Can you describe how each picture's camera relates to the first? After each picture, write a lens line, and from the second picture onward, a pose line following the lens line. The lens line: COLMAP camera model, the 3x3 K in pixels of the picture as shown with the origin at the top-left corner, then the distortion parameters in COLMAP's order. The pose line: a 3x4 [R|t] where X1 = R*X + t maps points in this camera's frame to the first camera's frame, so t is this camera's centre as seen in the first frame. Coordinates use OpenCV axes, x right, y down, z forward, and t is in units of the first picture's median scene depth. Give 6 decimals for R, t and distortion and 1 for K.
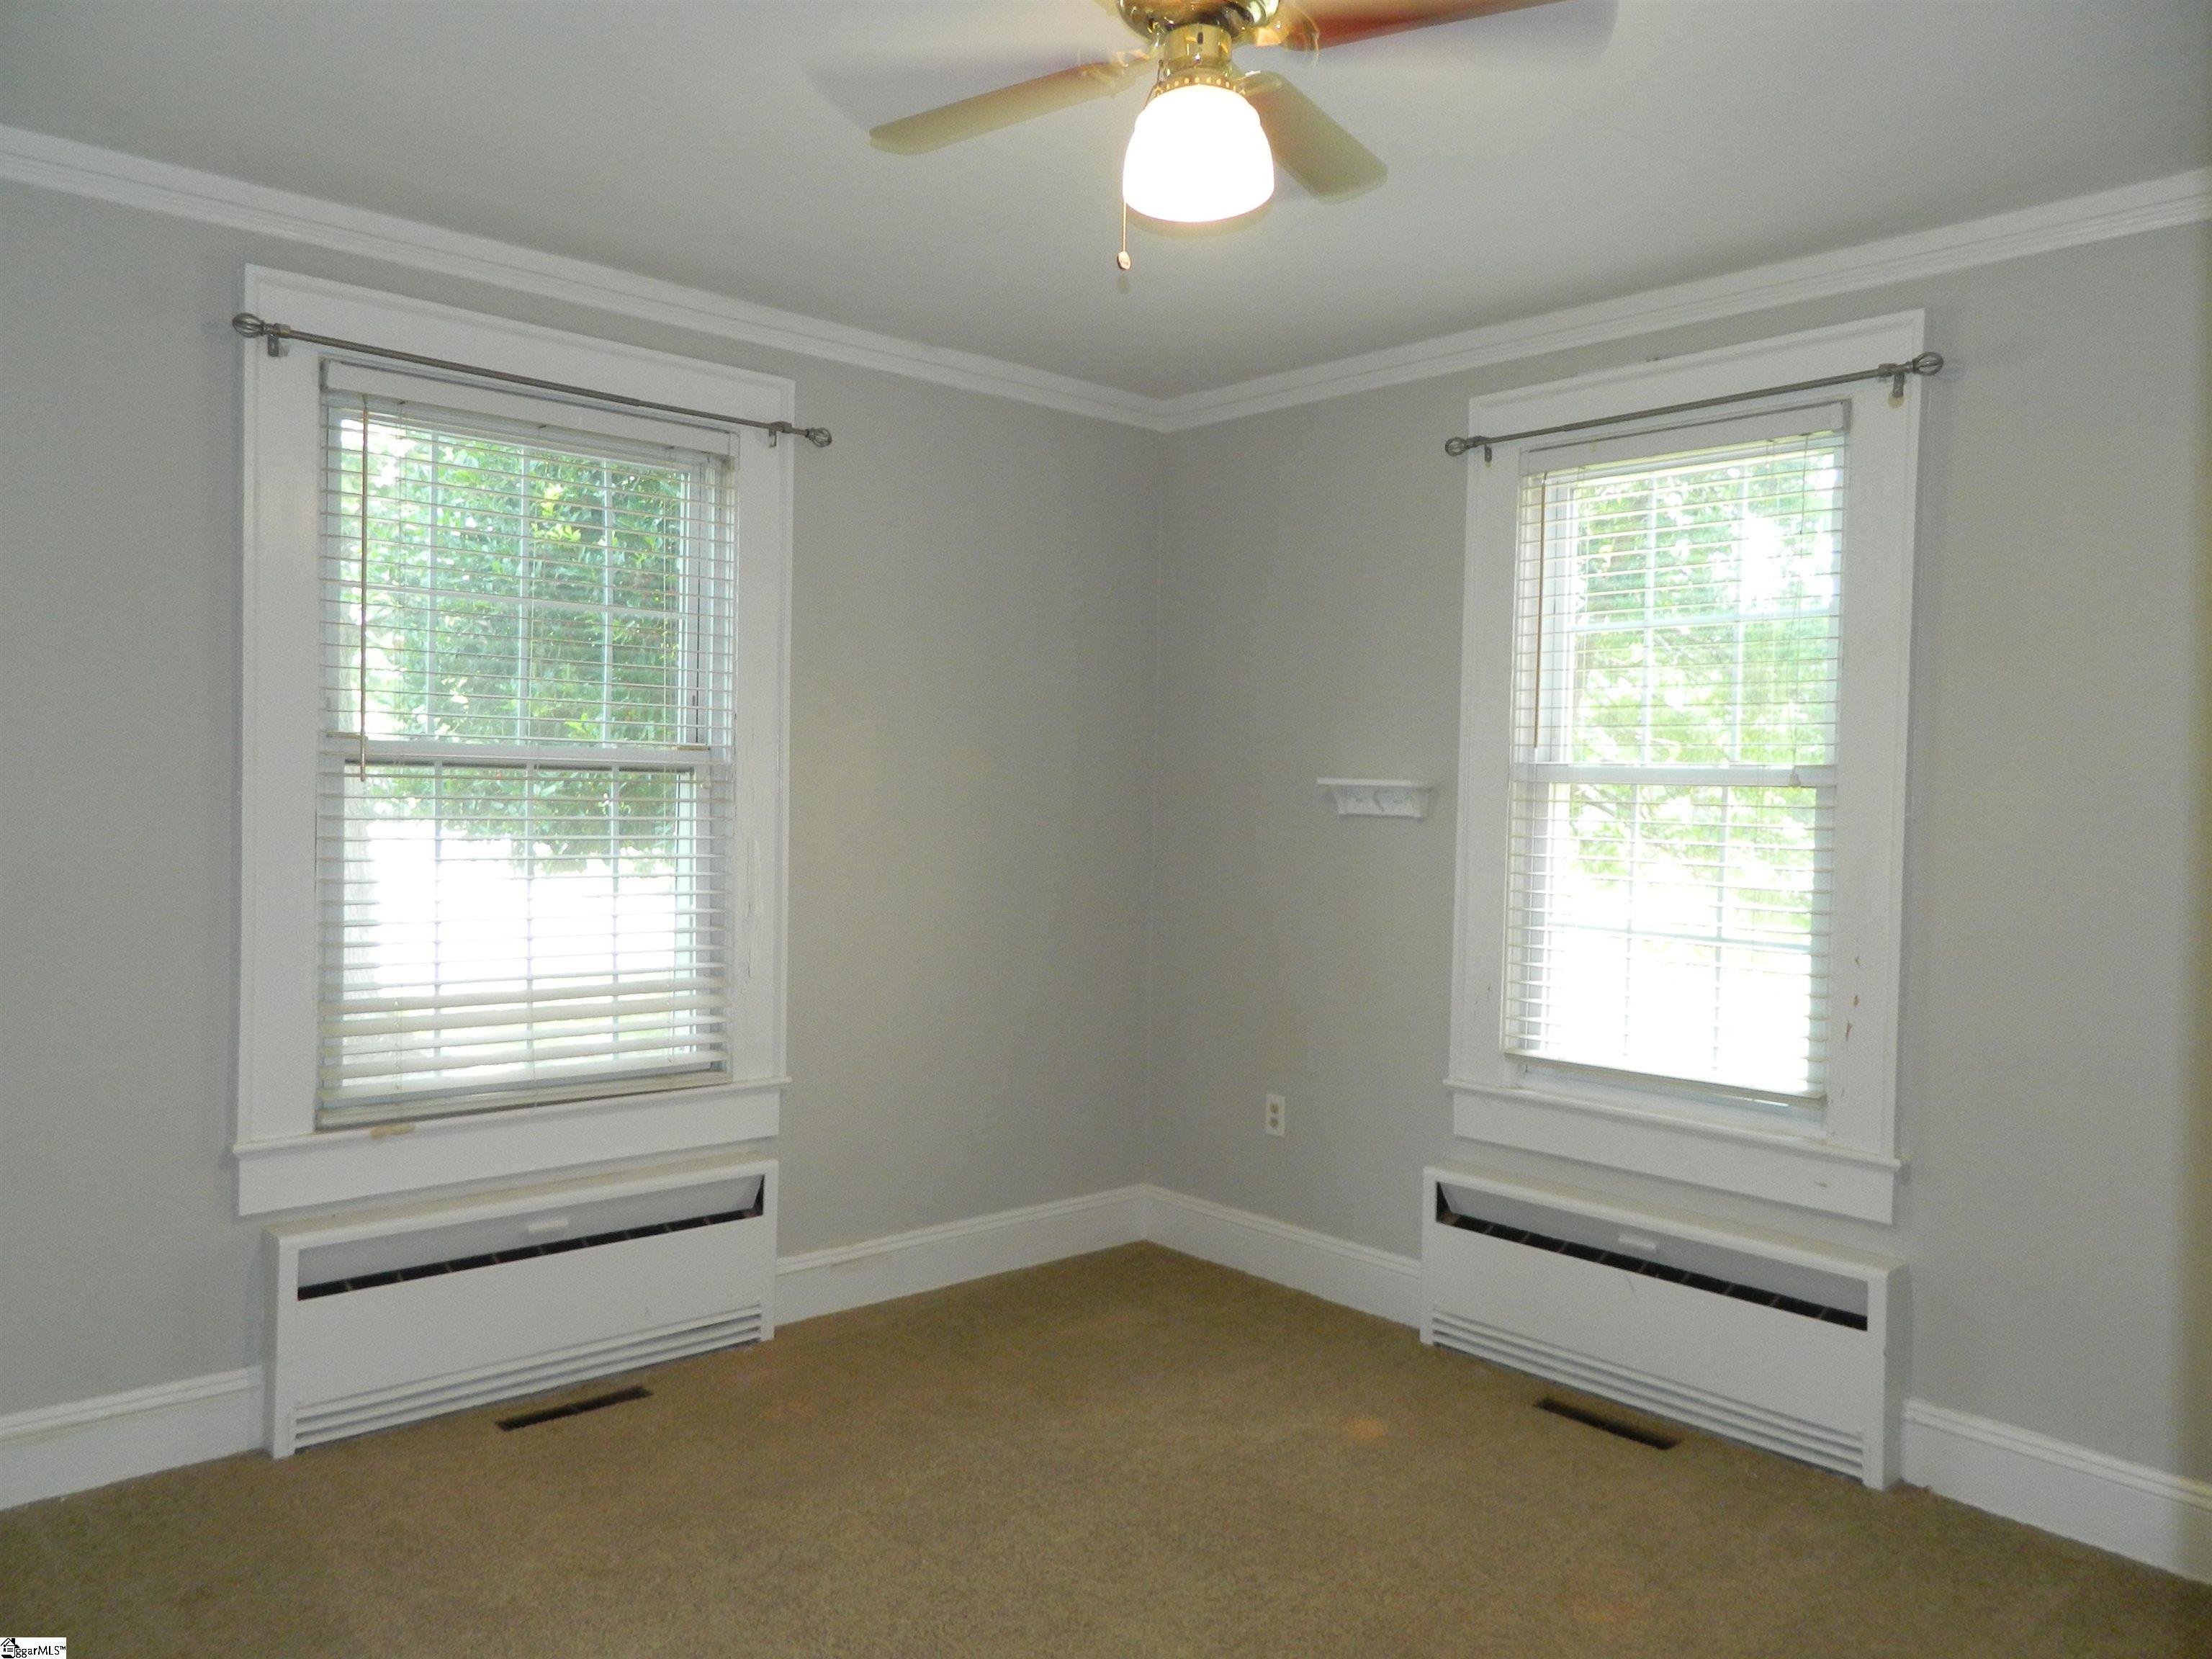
lens RADIAL K [[1626.2, 0, 1106.0], [0, 1626.2, 829.5], [0, 0, 1]] dist [0.000634, 0.001481]
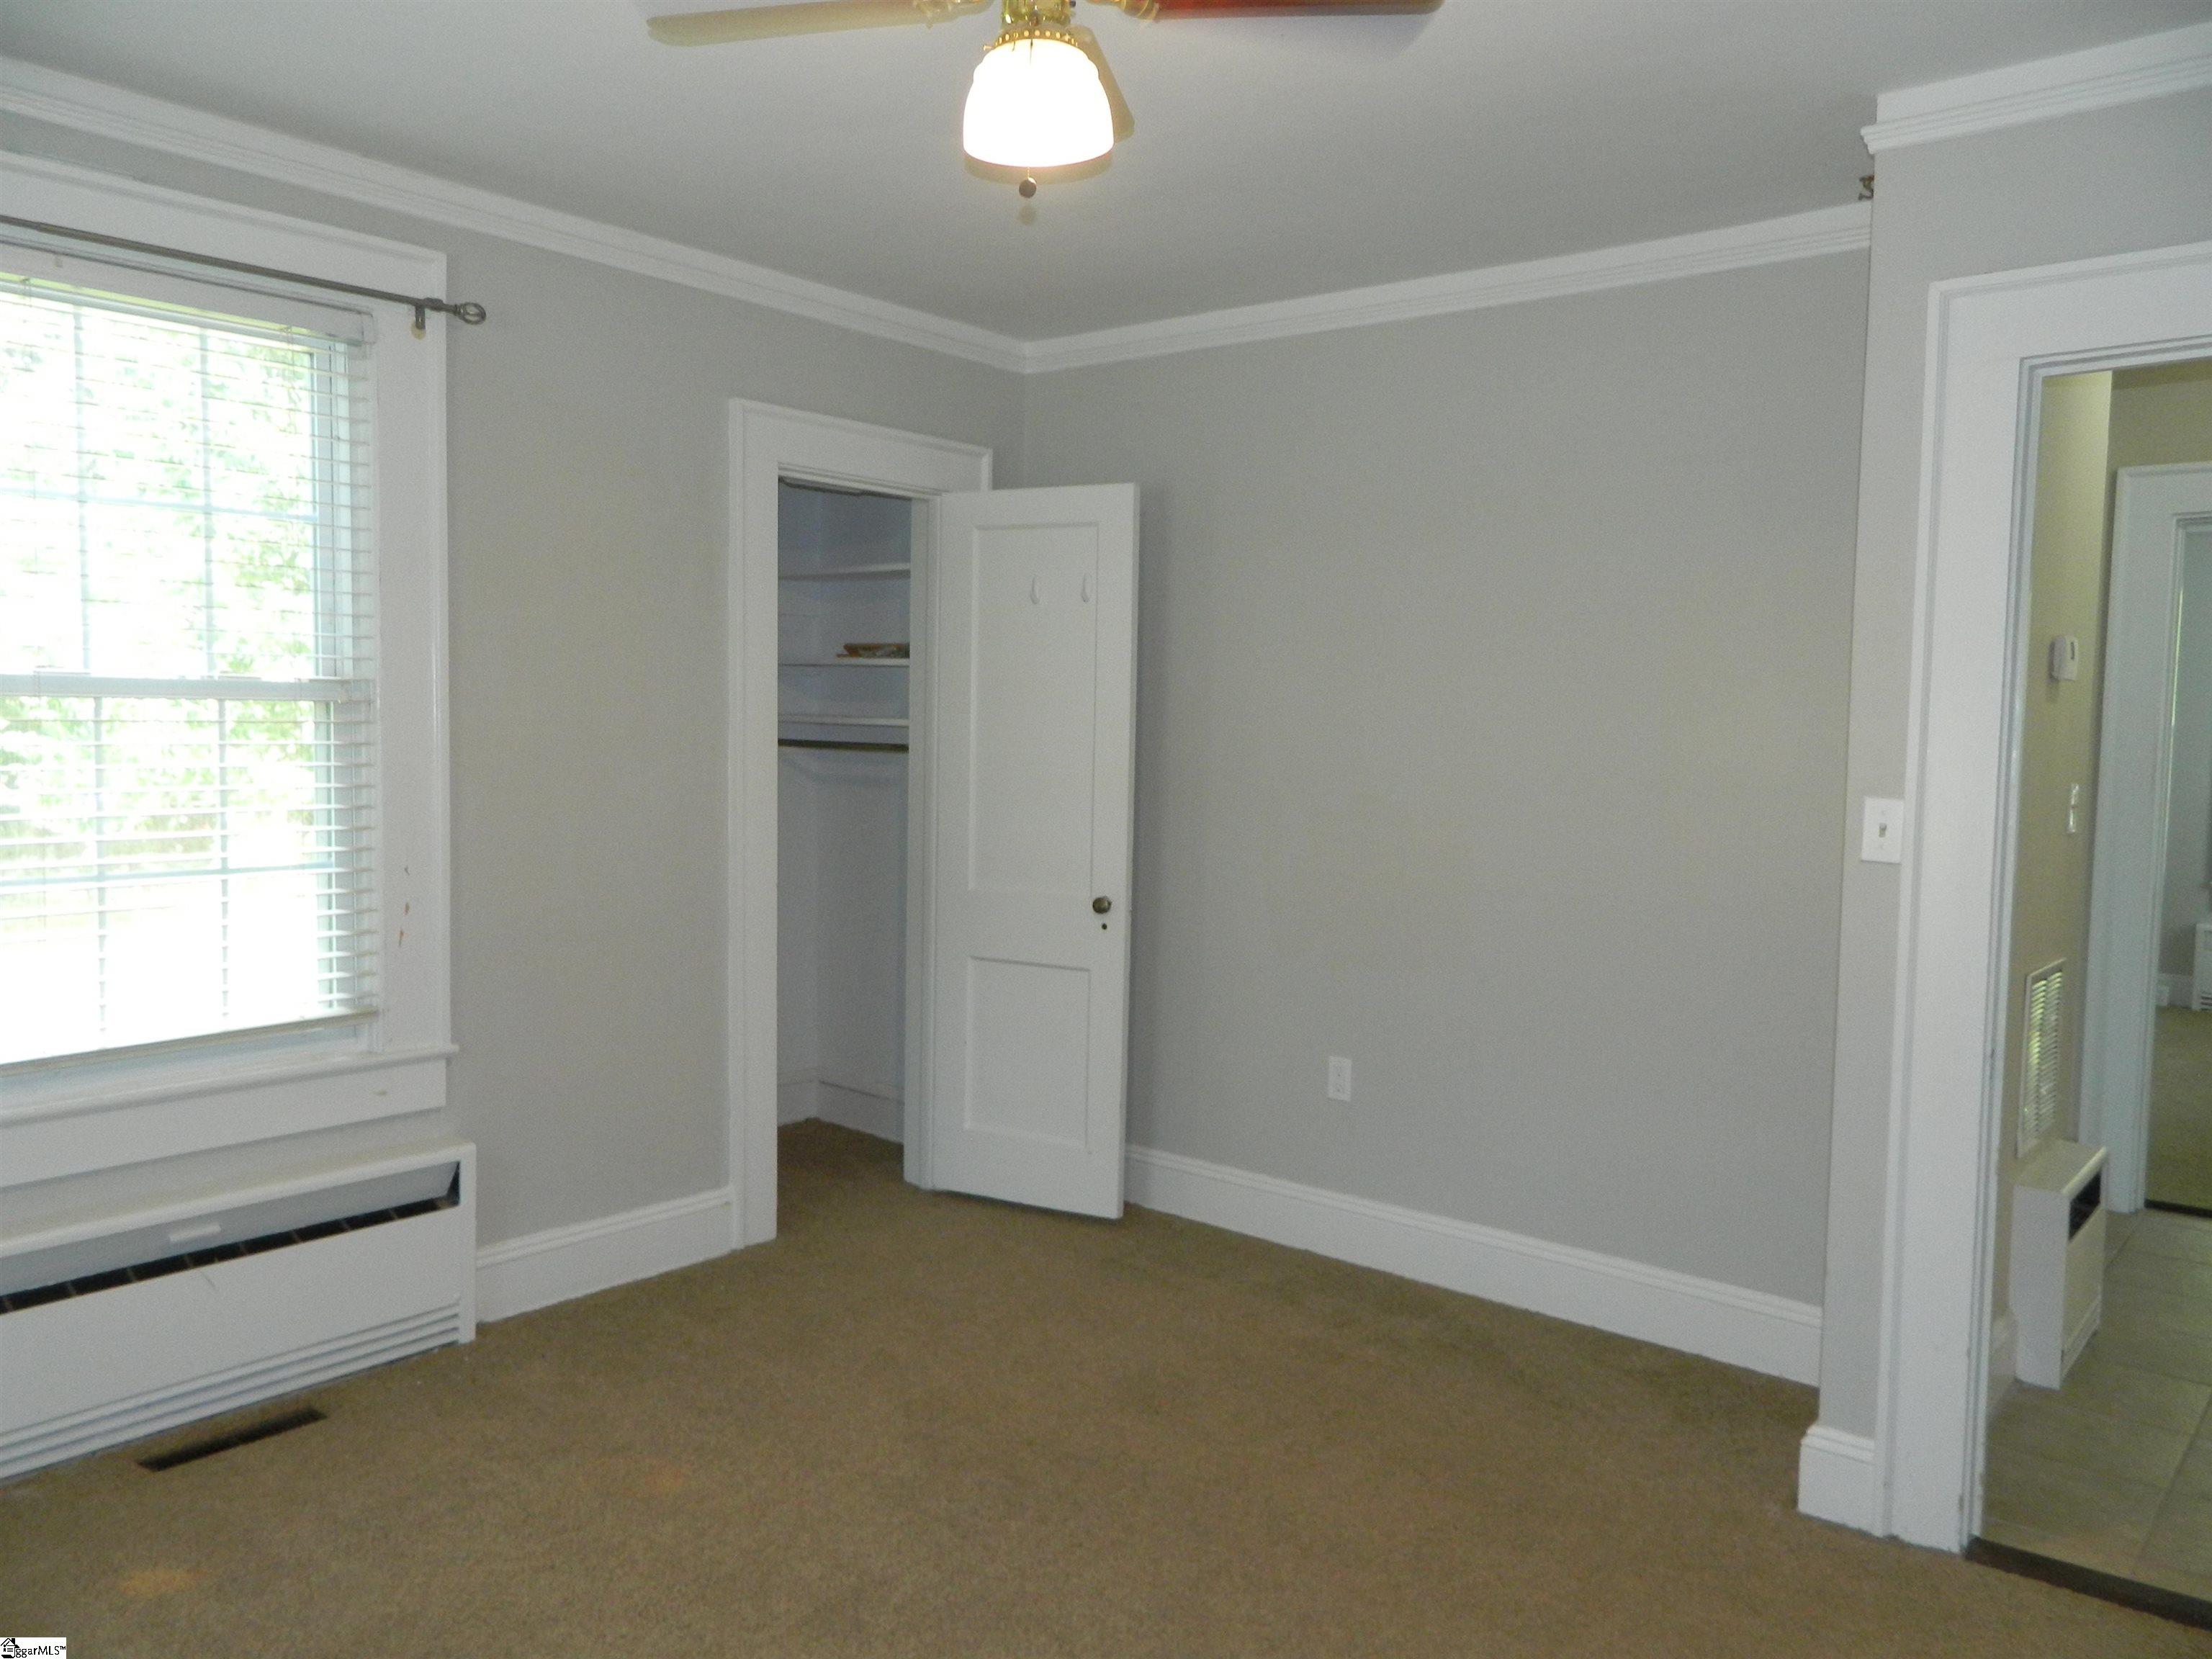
lens RADIAL K [[1615.9, 0, 1106.0], [0, 1615.9, 829.5], [0, 0, 1]] dist [-0.002672, -0.001113]
pose [[-0.137281, -0.092638, 0.986191, -0.597962], [0.008515, 0.995470, 0.094695, -0.037617], [-0.990495, 0.021397, -0.135871, 0.675264]]
